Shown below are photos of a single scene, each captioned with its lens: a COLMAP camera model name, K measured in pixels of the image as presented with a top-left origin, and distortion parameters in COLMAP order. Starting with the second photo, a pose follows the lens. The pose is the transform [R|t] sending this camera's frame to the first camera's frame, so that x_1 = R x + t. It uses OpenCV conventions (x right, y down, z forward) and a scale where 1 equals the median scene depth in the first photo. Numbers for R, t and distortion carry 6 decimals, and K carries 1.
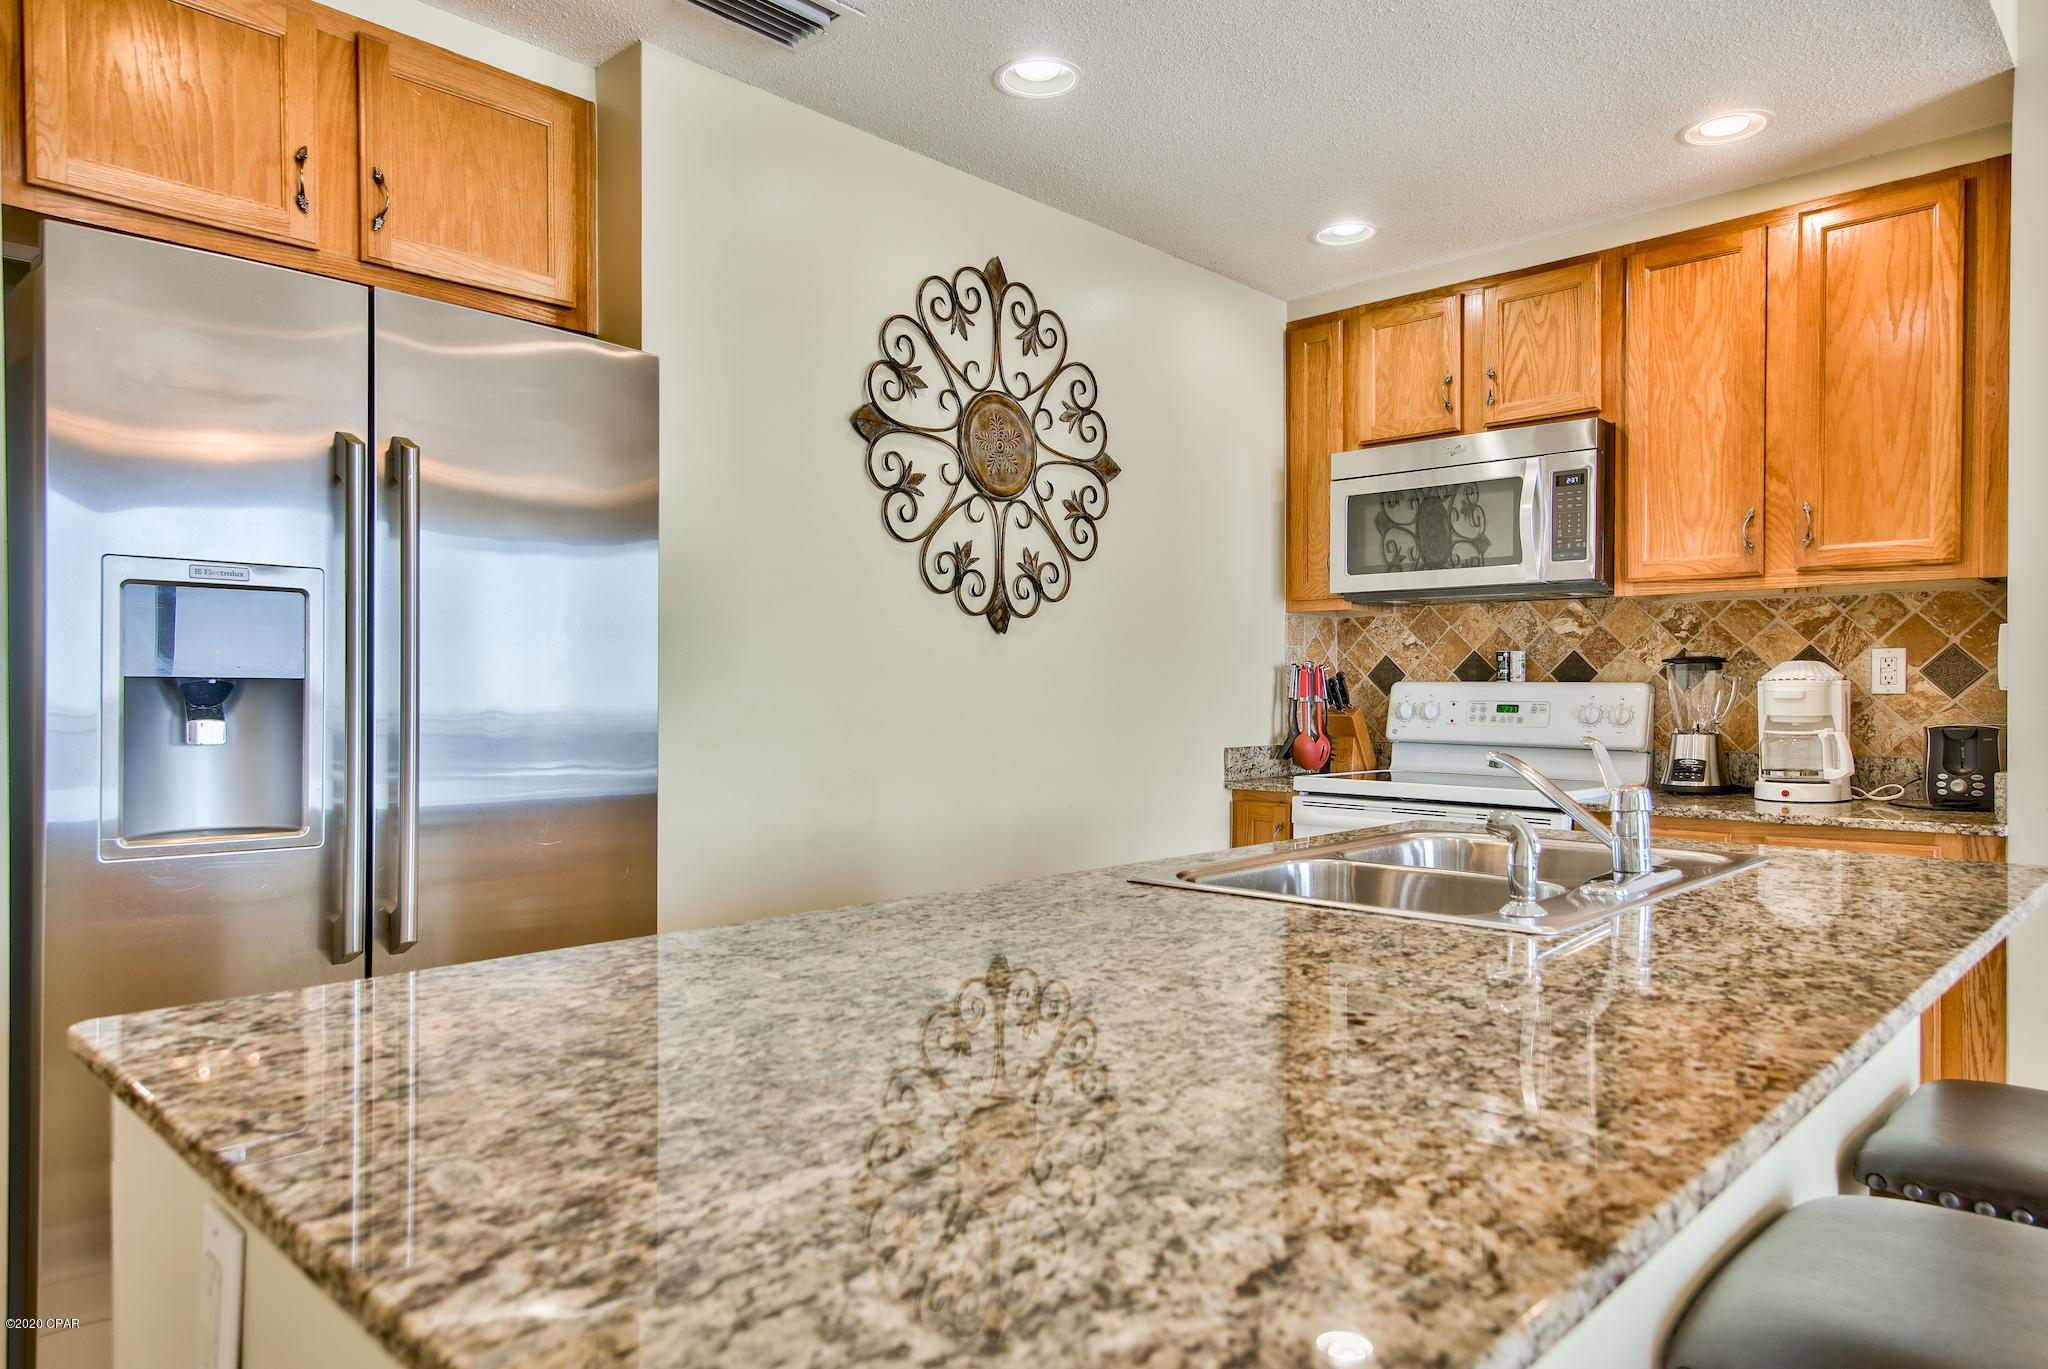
lens RADIAL K [[1277.6, 0, 1024.0], [0, 1277.6, 684.5], [0, 0, 1]] dist [0.002759, 0.000580]
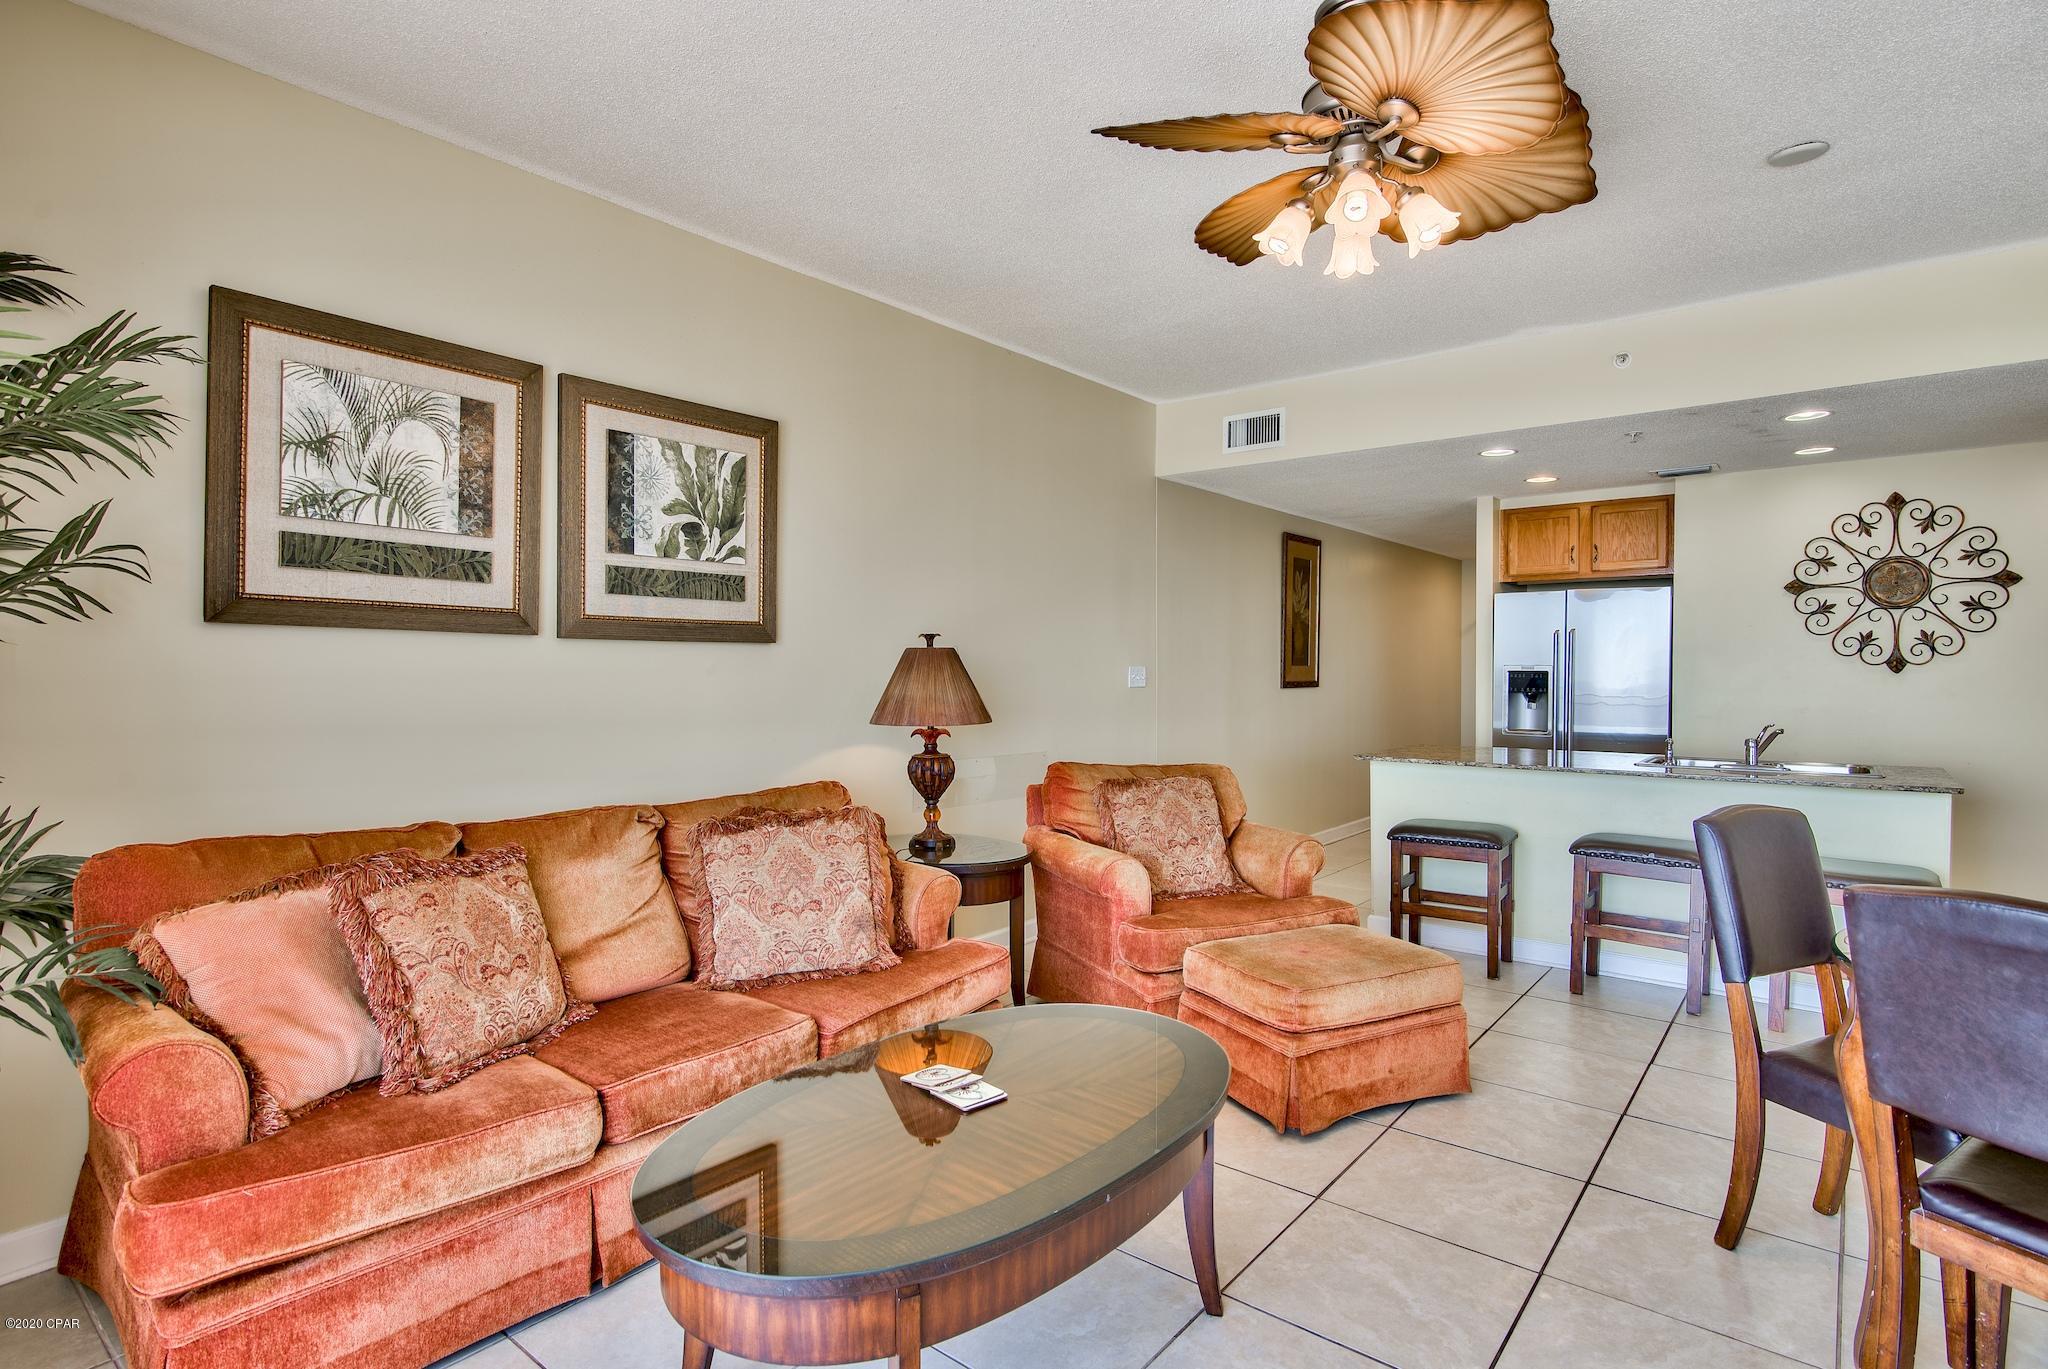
lens RADIAL K [[1038.9, 0, 1024.0], [0, 1038.9, 684.5], [0, 0, 1]] dist [-0.001803, -0.000173]
pose [[0.091188, 0.016137, -0.995703, 1.486201], [0.004925, 0.999849, 0.016655, -0.054646], [0.995822, -0.006422, 0.091094, -0.548992]]
